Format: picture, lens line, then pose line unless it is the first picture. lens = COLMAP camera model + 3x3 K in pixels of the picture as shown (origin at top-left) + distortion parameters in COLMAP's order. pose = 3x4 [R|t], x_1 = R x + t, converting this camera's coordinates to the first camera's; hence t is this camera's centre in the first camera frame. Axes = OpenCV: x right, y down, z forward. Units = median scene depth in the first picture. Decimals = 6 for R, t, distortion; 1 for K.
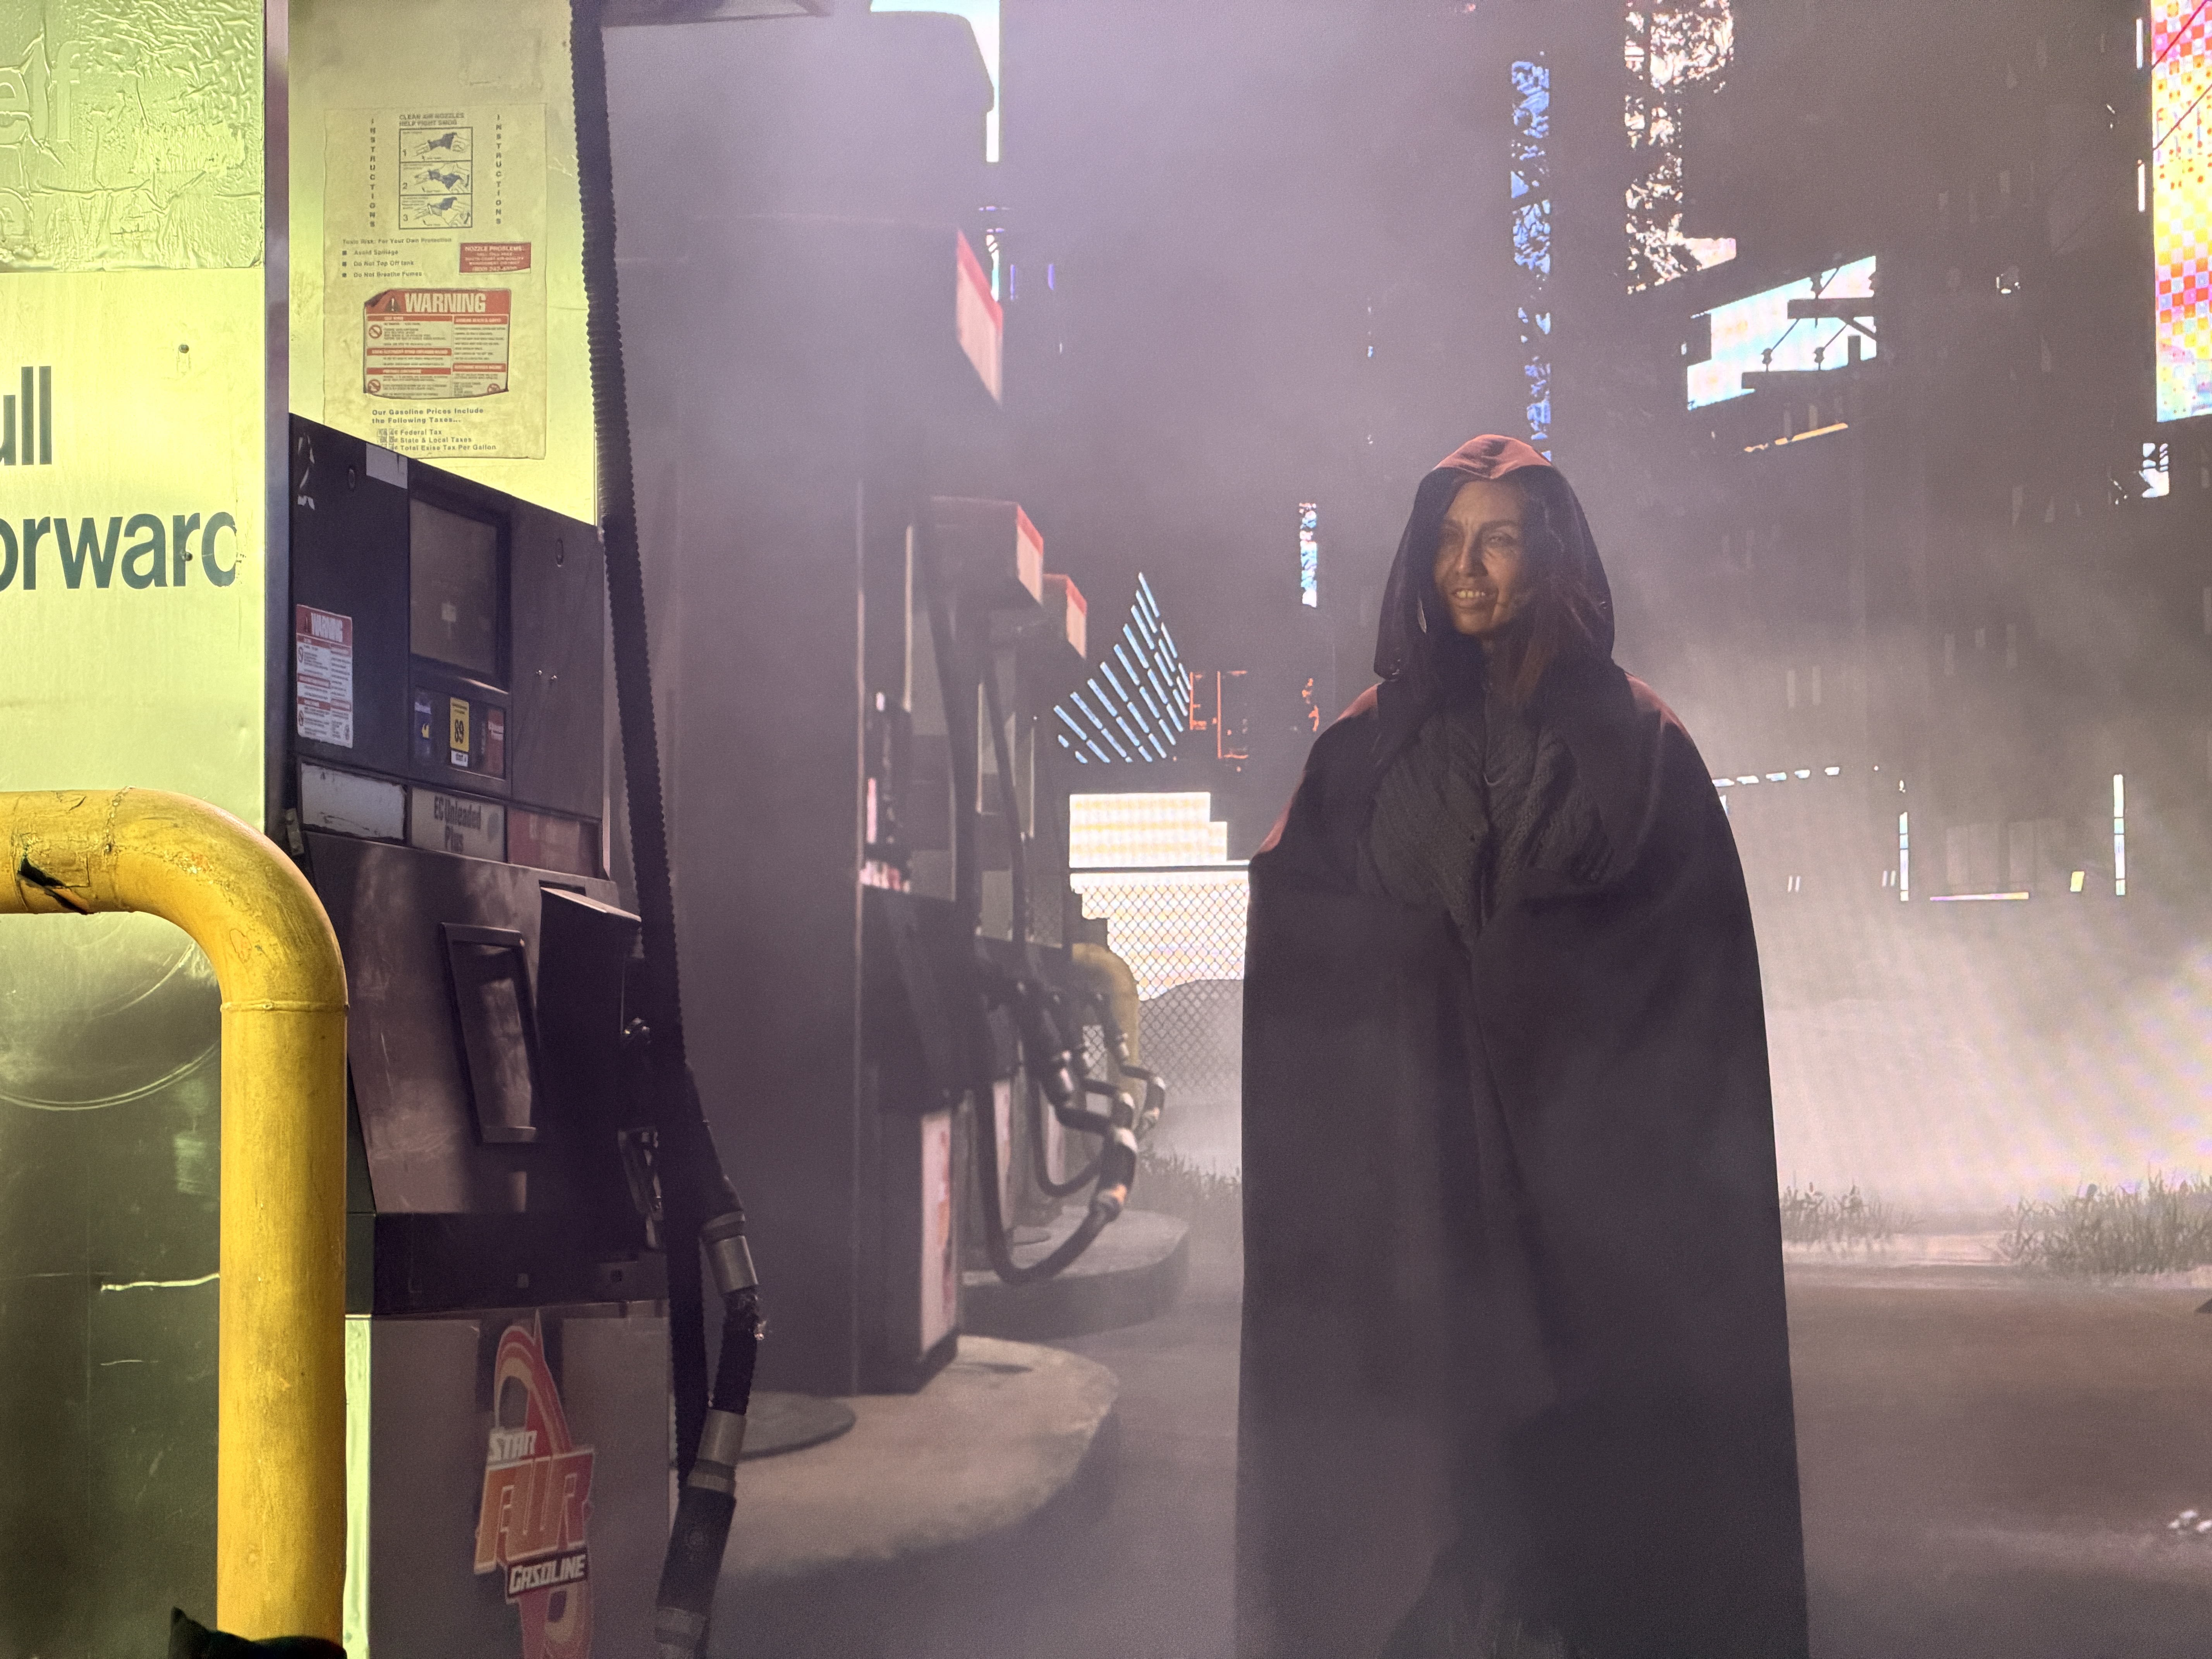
lens RADIAL K [[6475.8, 0, 1092.3], [0, 6475.8, 828.3], [0, 0, 1]] dist [0.638321, 0.000000]
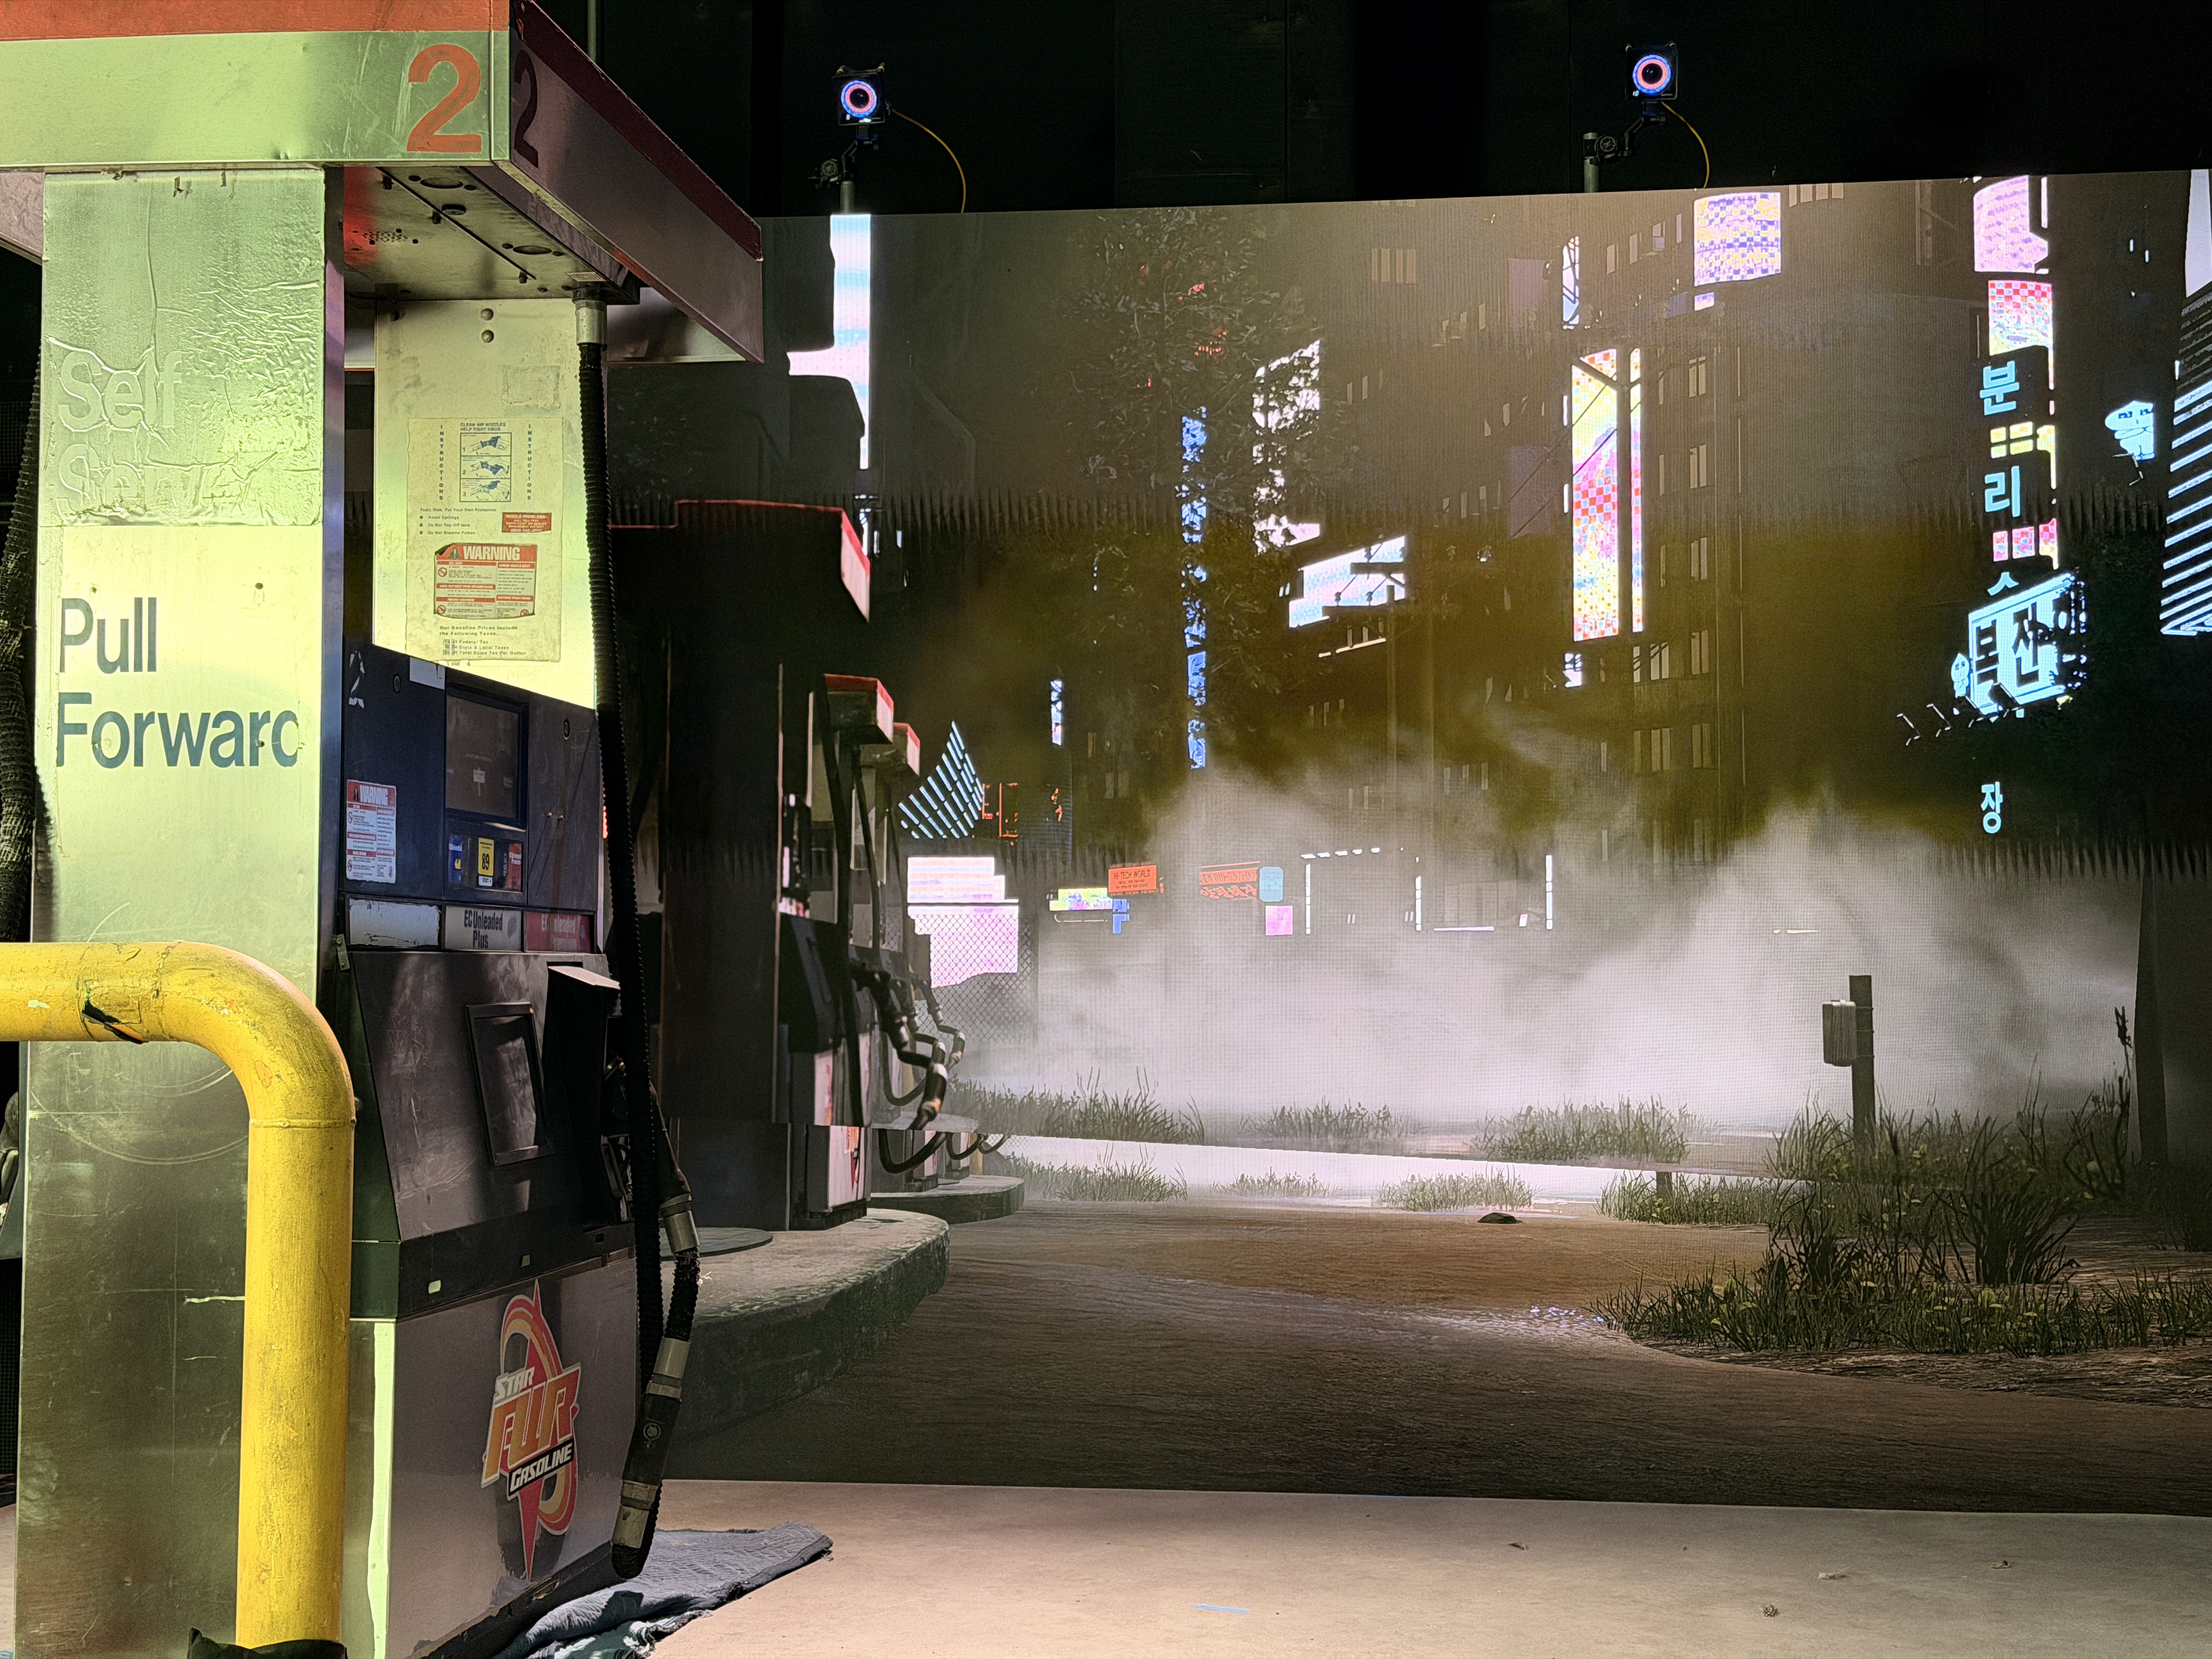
lens RADIAL K [[3077.9, 0, 1035.6], [0, 3077.9, 836.4], [0, 0, 1]] dist [0.398251, 0.000000]
pose [[0.998903, 0.009135, 0.045933, -0.009509], [-0.009641, 0.999895, 0.010821, -0.025919], [-0.045829, -0.011252, 0.998886, 0.300091]]
